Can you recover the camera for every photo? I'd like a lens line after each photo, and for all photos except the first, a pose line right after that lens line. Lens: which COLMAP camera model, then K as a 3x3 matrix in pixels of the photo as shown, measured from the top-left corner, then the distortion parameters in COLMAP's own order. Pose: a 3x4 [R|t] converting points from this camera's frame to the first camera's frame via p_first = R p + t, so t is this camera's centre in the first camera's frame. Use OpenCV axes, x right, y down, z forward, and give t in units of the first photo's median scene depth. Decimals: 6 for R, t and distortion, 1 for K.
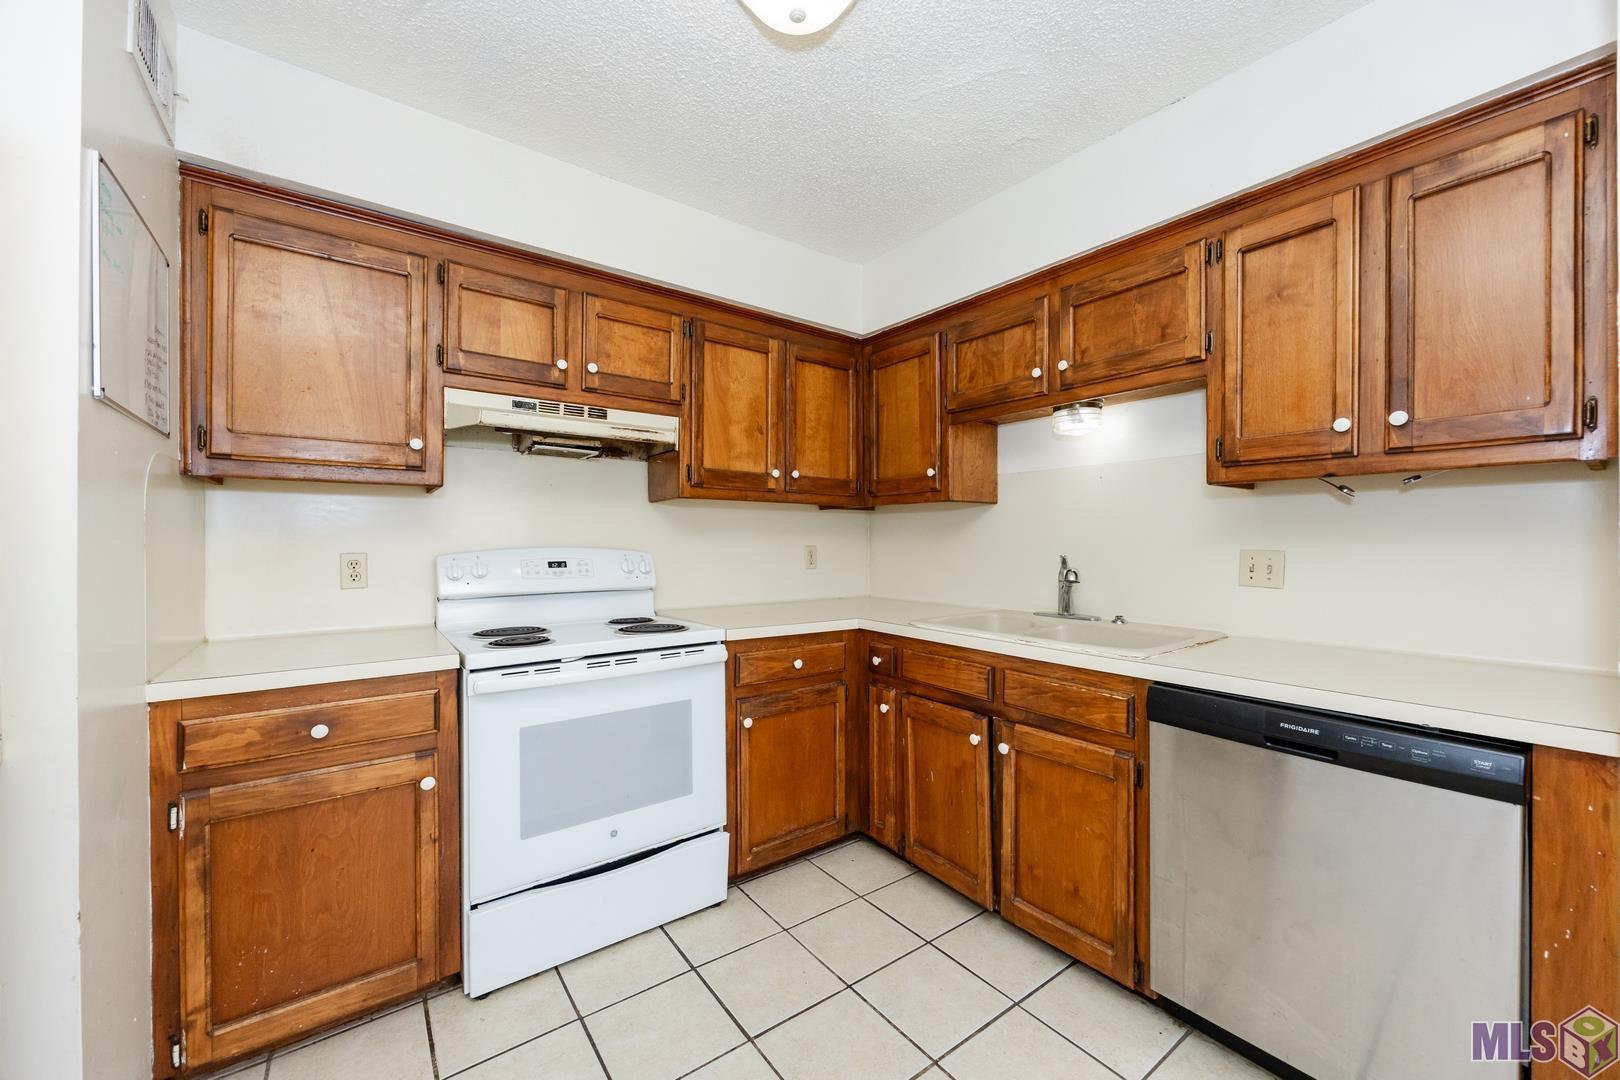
lens RADIAL K [[619.7, 0, 809.4], [0, 619.7, 545.6], [0, 0, 1]] dist [-0.004209, -0.000132]
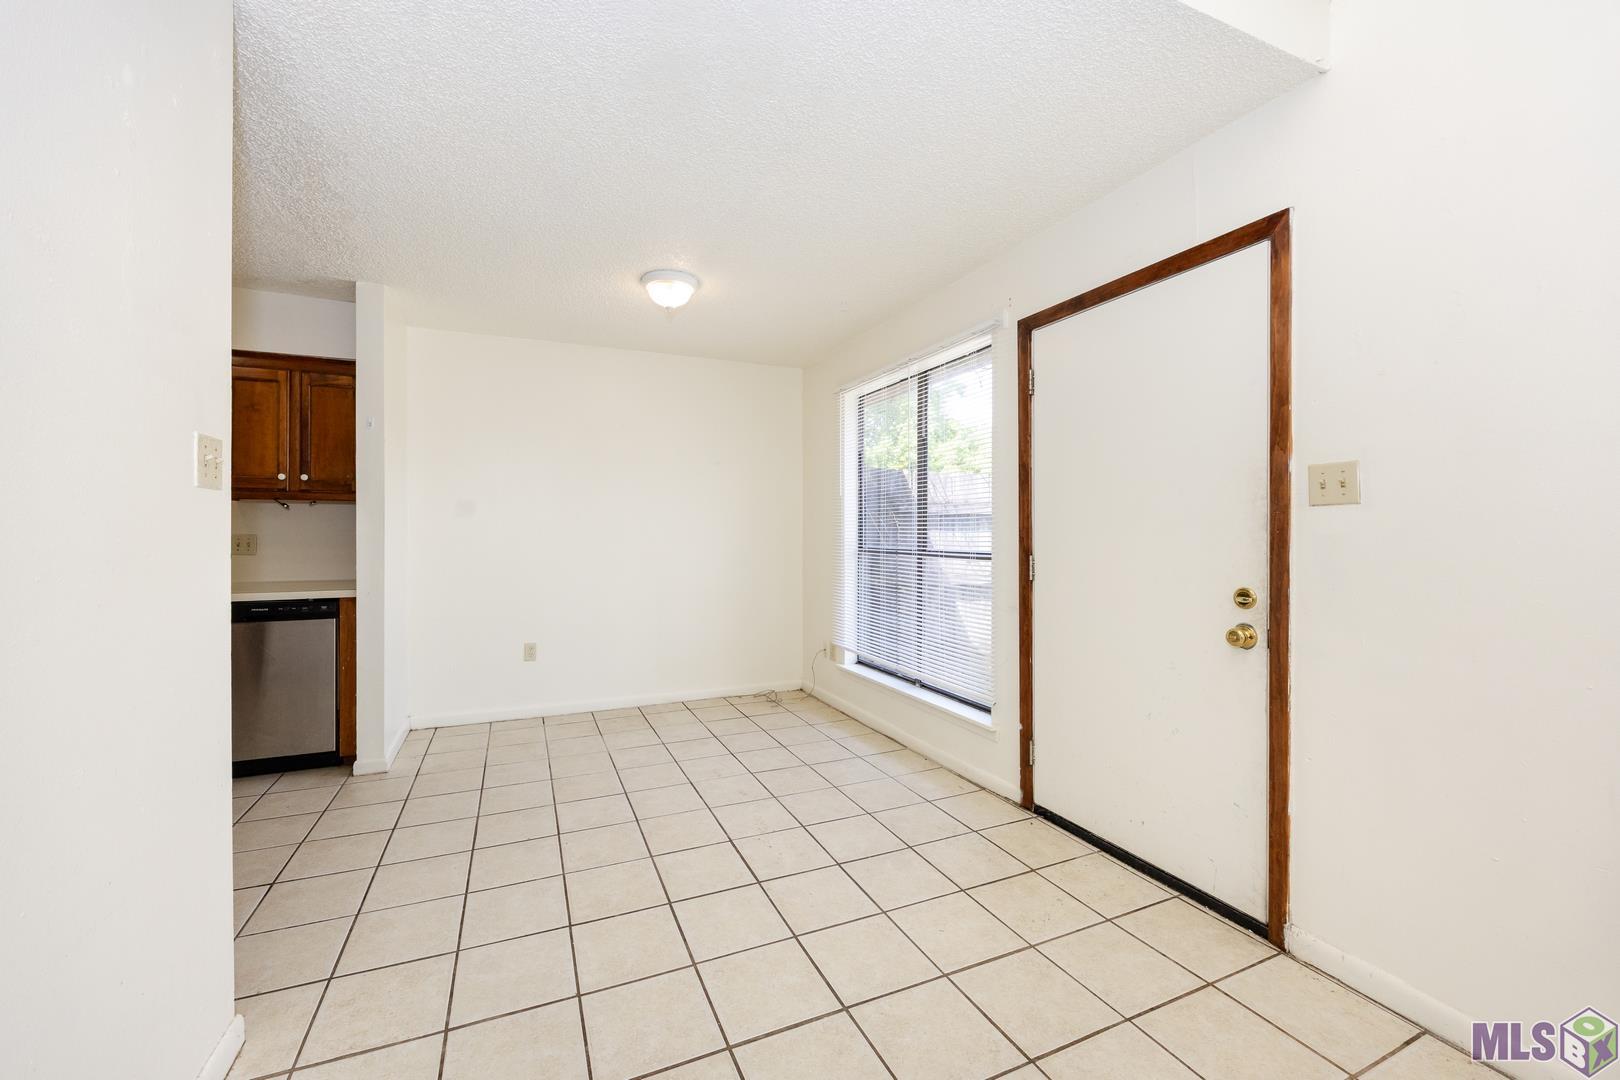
lens RADIAL K [[654.2, 0, 779.7], [0, 654.2, 534.4], [0, 0, 1]] dist [-0.000081, 0.000198]
pose [[0.253234, -0.002033, 0.967403, -0.942251], [0.009067, 0.999959, -0.000272, 0.026585], [-0.967363, 0.008840, 0.253242, -1.302915]]
